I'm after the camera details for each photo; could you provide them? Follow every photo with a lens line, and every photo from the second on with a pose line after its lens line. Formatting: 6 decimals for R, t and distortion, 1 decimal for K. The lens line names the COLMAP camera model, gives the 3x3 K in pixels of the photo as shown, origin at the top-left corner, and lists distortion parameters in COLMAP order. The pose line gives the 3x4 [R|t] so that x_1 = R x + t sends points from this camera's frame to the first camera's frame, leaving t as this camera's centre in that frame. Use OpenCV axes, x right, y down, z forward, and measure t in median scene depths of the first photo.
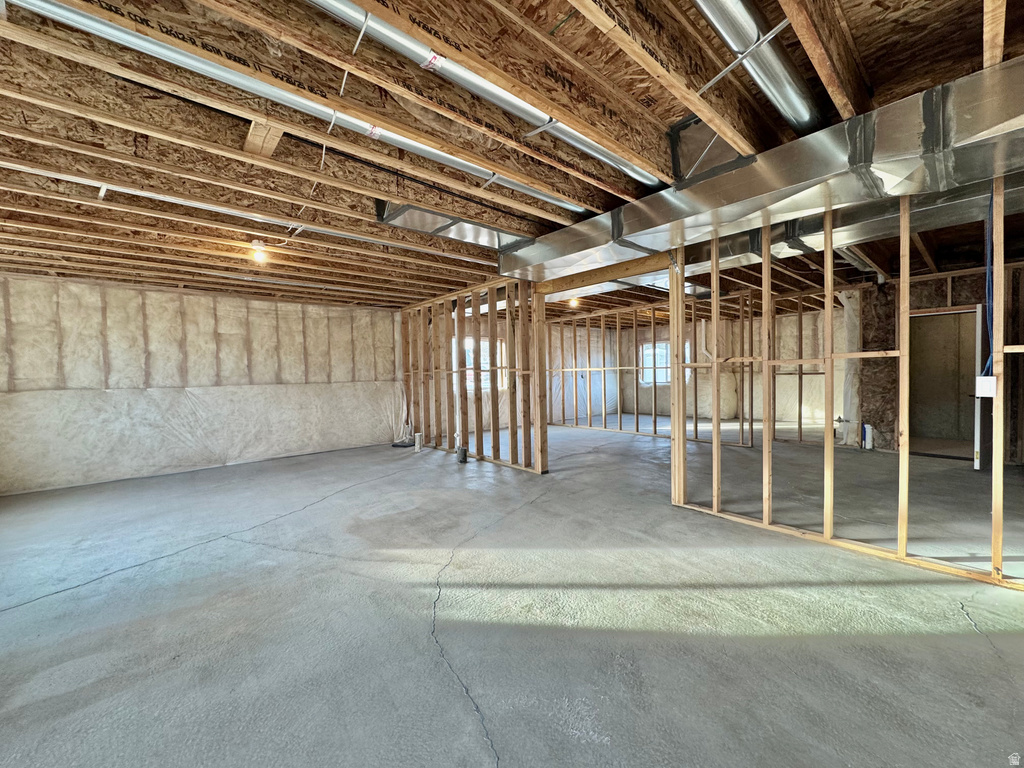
lens RADIAL K [[405.0, 0, 513.3], [0, 405.0, 382.7], [0, 0, 1]] dist [-0.001593, -0.000146]
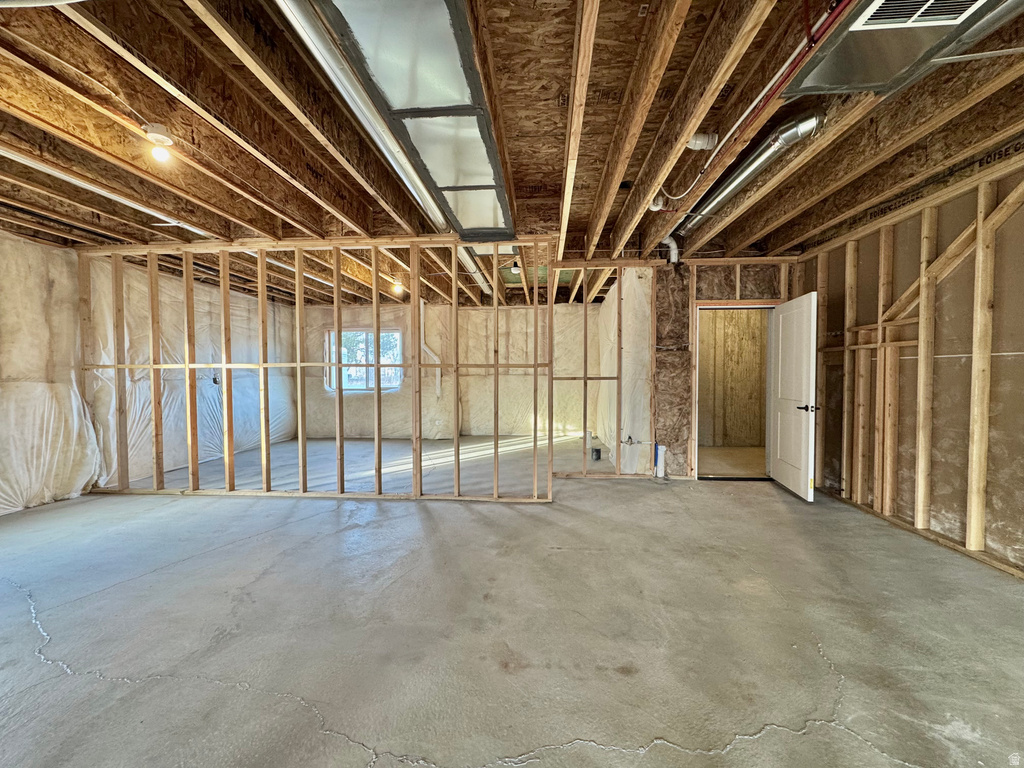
lens RADIAL K [[405.0, 0, 513.2], [0, 405.0, 381.8], [0, 0, 1]] dist [-0.001593, -0.000146]
pose [[0.711562, -0.001418, 0.702622, 0.136338], [0.007704, 0.999954, -0.005784, -0.014569], [-0.702581, 0.009529, 0.711540, 0.637586]]
